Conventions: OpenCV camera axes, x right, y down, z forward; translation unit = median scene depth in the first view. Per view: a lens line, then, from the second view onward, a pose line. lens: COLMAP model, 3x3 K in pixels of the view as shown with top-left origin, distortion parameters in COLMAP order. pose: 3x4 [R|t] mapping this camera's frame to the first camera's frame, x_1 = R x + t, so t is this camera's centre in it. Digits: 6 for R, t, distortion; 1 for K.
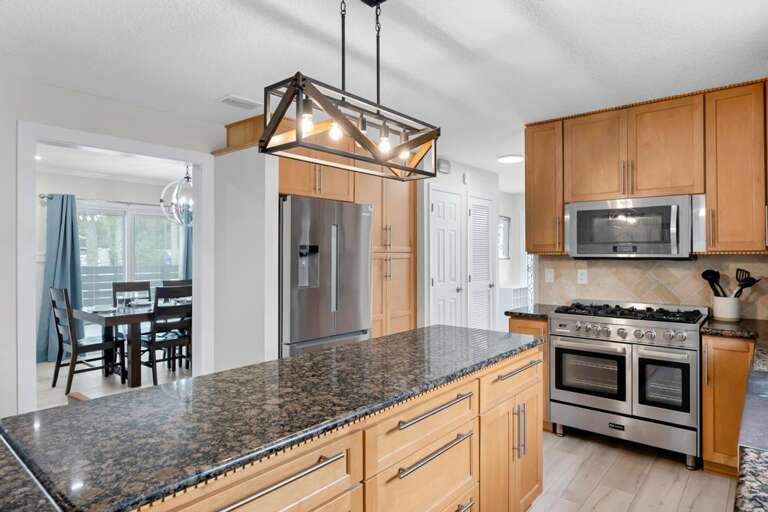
lens RADIAL K [[459.5, 0, 387.9], [0, 459.5, 244.8], [0, 0, 1]] dist [0.002450, -0.000060]
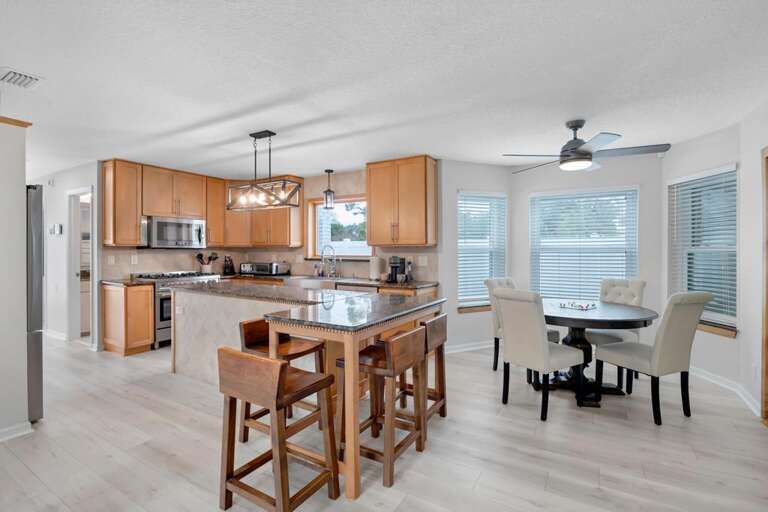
lens RADIAL K [[362.2, 0, 383.7], [0, 362.2, 253.2], [0, 0, 1]] dist [-0.010266, -0.000933]
pose [[-0.147831, -0.010895, 0.988953, -0.971757], [-0.023876, 0.999687, 0.007444, 0.013871], [-0.988724, -0.022512, -0.148045, 0.302614]]
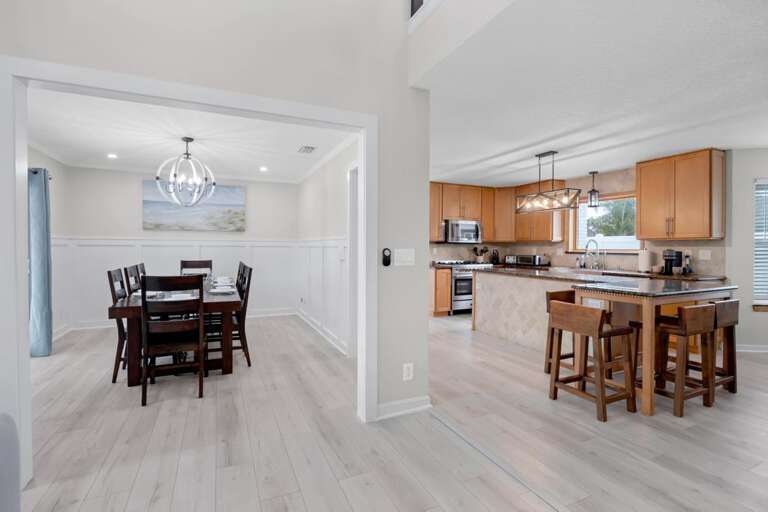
lens RADIAL K [[362.2, 0, 383.8], [0, 362.2, 253.4], [0, 0, 1]] dist [-0.010266, -0.000933]
pose [[0.435164, -0.017144, 0.900188, -1.316555], [-0.023476, 0.999263, 0.030379, 0.029806], [-0.900045, -0.034353, 0.434441, 0.429650]]
